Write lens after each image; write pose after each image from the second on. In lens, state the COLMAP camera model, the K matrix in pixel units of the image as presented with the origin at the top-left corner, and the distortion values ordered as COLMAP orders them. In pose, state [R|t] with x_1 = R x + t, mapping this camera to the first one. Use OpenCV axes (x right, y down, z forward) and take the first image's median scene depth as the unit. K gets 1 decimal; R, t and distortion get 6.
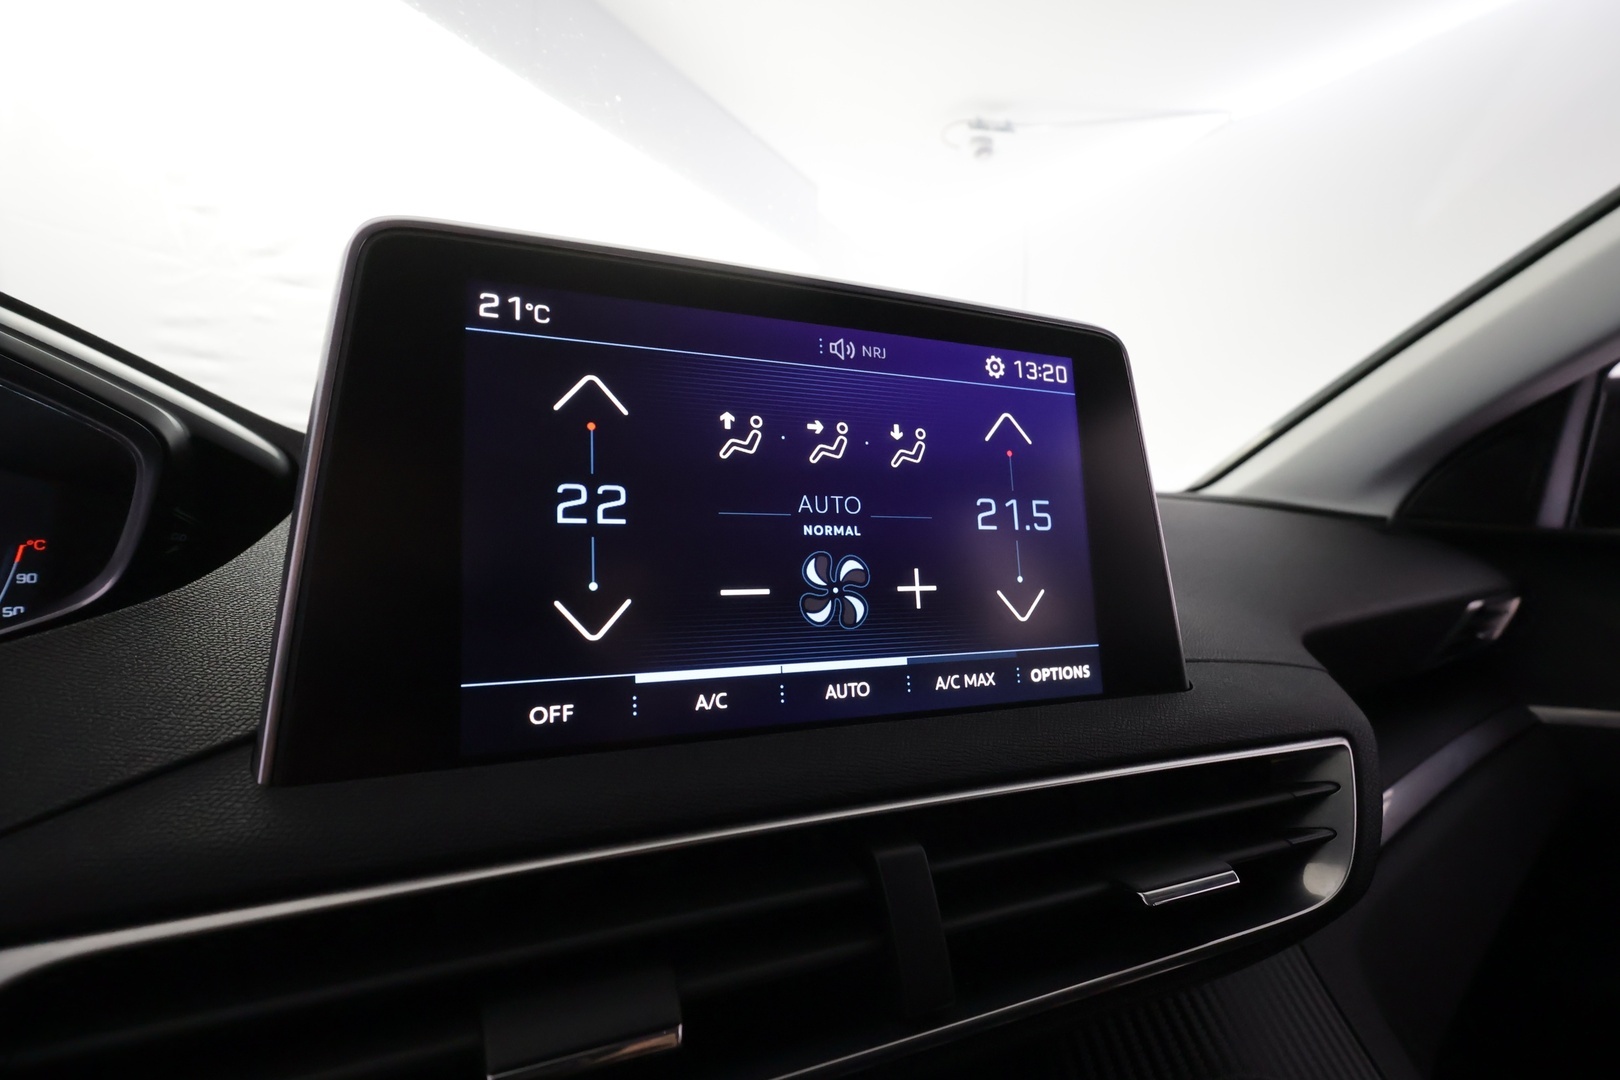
lens RADIAL K [[740.1, 0, 816.1], [0, 740.1, 539.2], [0, 0, 1]] dist [0.001327, -0.000351]
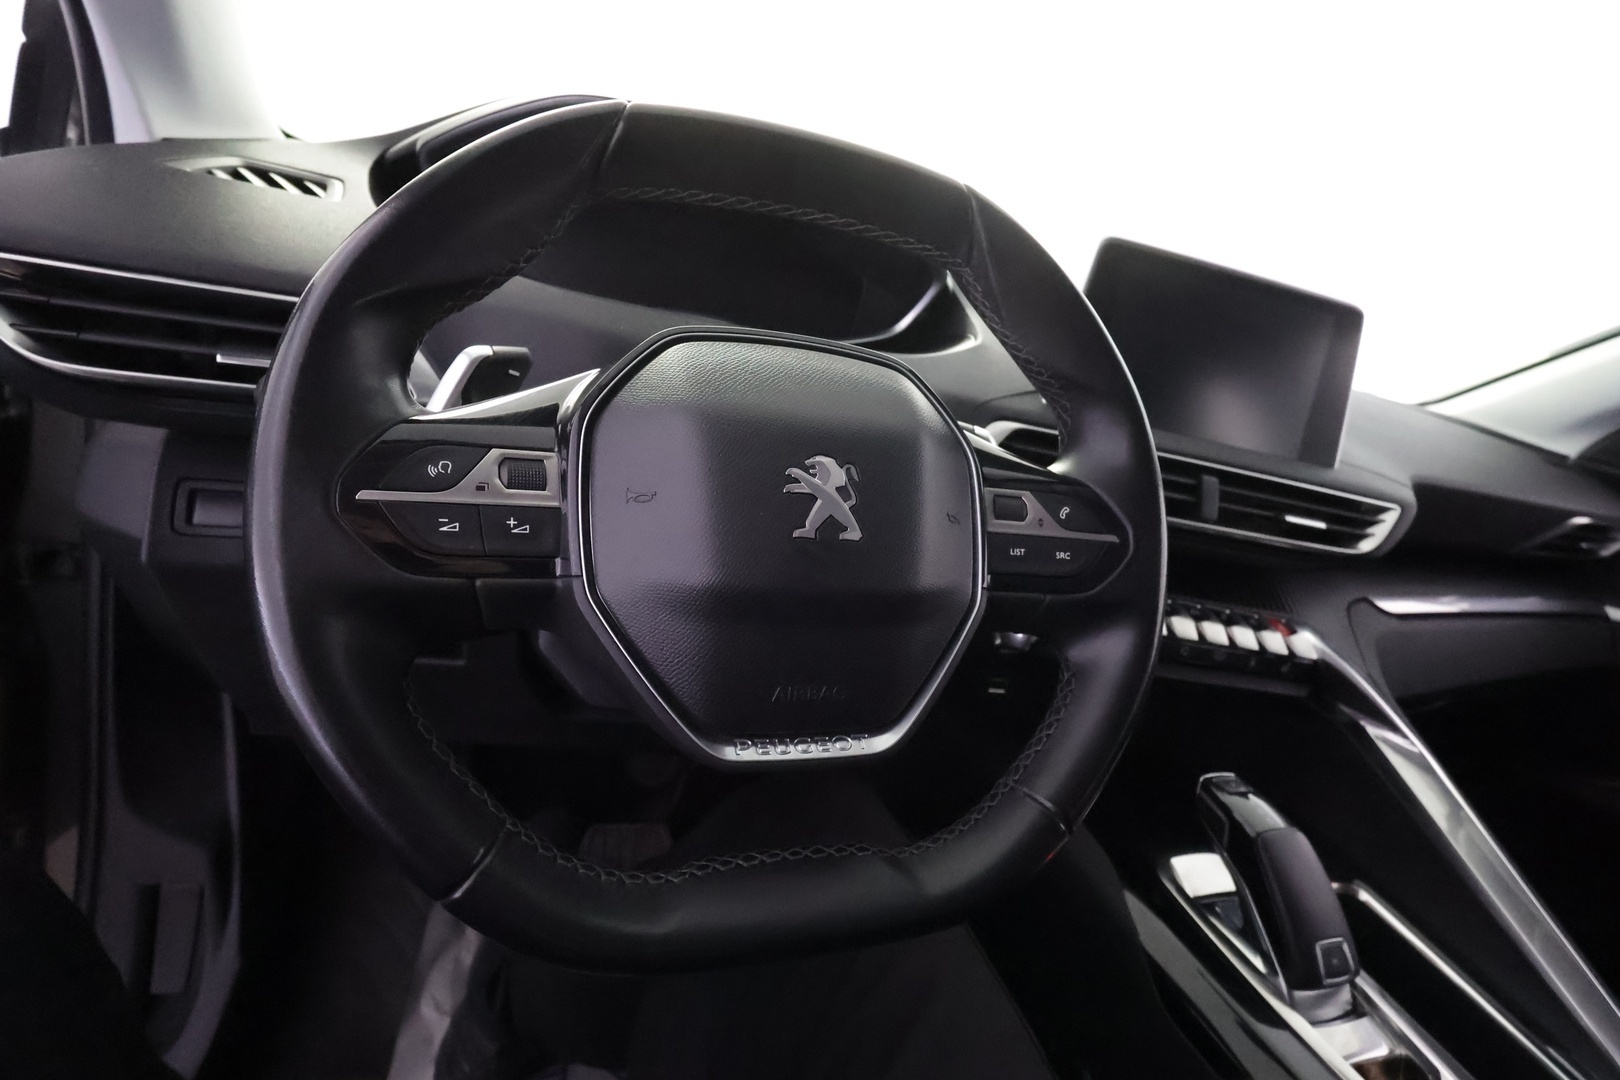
lens RADIAL K [[740.1, 0, 816.1], [0, 740.1, 539.2], [0, 0, 1]] dist [0.001327, -0.000351]
pose [[0.946849, 0.255833, -0.195002, -0.626011], [-0.204307, 0.946512, 0.249746, 0.166957], [0.248465, -0.196631, 0.948473, -1.913518]]
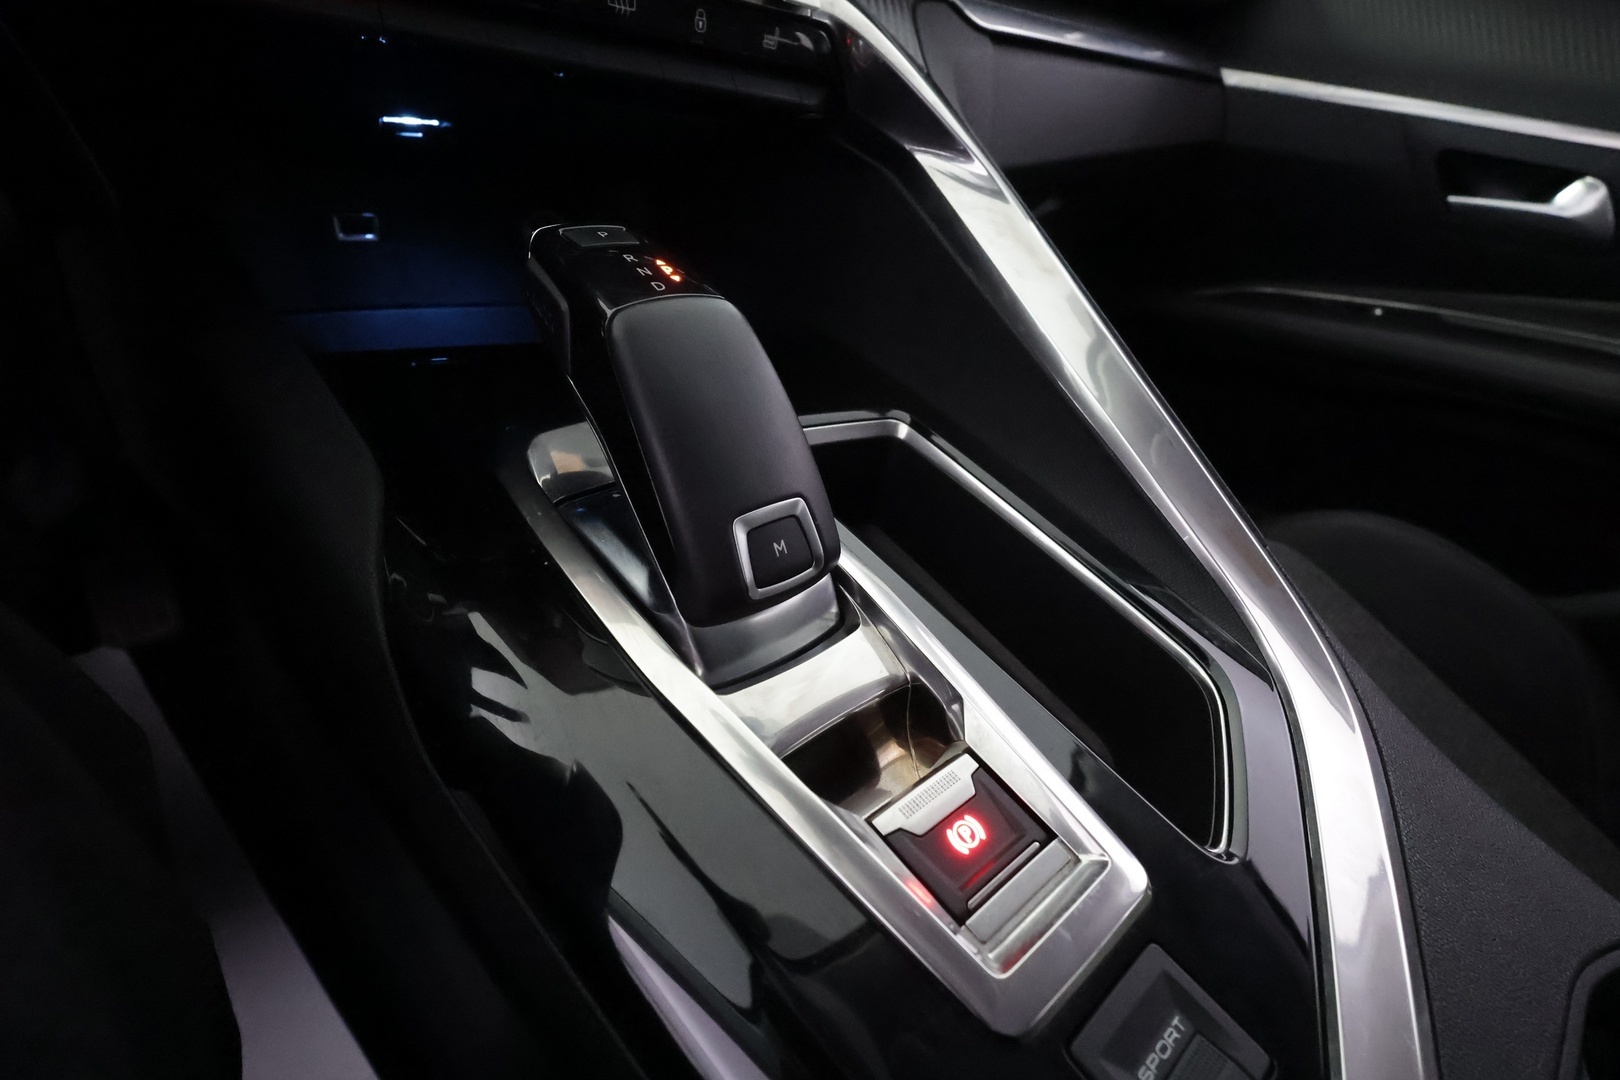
lens RADIAL K [[755.2, 0, 826.7], [0, 755.2, 535.3], [0, 0, 1]] dist [0.001500, 0.000339]
pose [[0.977202, 0.049066, 0.206565, 0.383146], [-0.154483, 0.831731, 0.533253, 0.879219], [-0.145641, -0.553007, 0.820349, -0.757631]]
